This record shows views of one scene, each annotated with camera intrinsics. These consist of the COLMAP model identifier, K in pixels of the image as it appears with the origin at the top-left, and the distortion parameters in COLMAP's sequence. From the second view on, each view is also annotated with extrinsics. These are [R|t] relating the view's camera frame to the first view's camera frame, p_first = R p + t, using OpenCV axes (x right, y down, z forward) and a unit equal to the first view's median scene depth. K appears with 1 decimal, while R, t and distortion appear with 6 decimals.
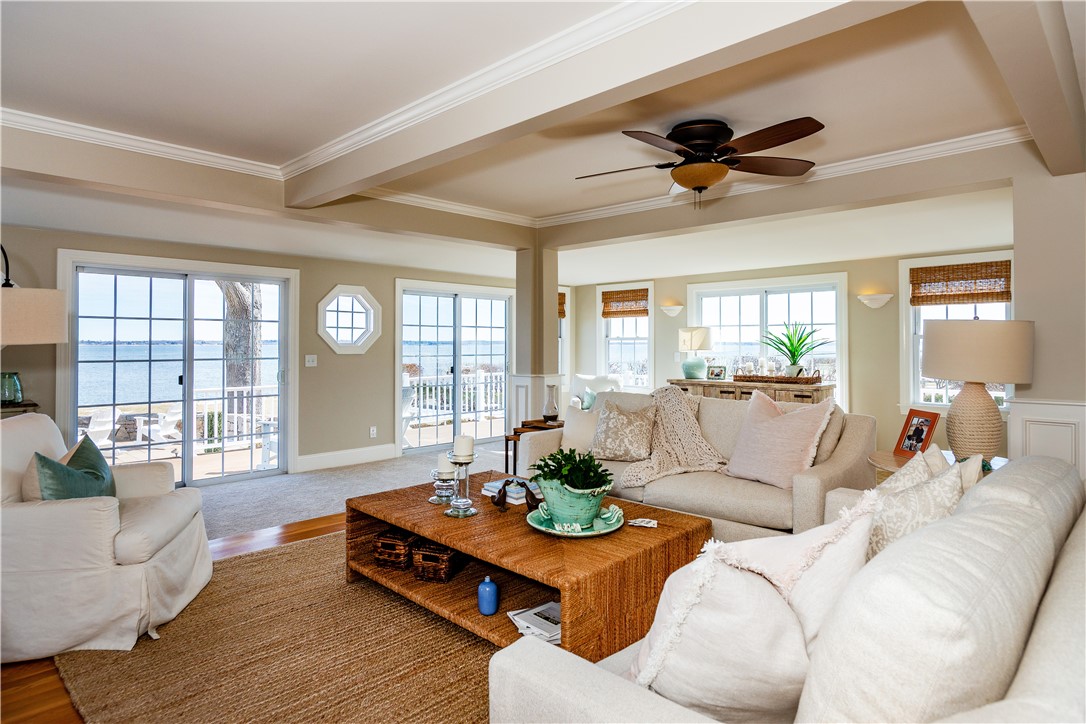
lens RADIAL K [[608.2, 0, 545.9], [0, 608.2, 350.5], [0, 0, 1]] dist [-0.057898, -0.001205]
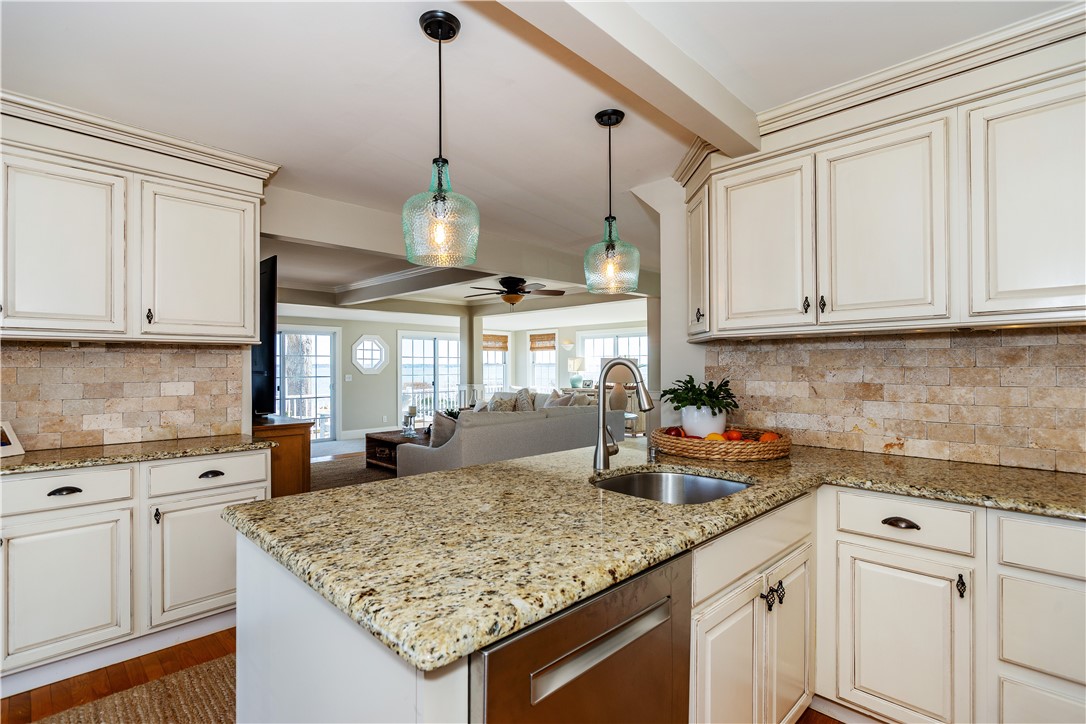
lens RADIAL K [[519.1, 0, 543.7], [0, 519.1, 364.6], [0, 0, 1]] dist [0.004822, 0.000391]
pose [[0.999989, -0.004336, -0.001925, 0.156879], [0.004306, 0.999872, -0.015428, 0.004224], [0.001991, 0.015419, 0.999879, -0.438863]]
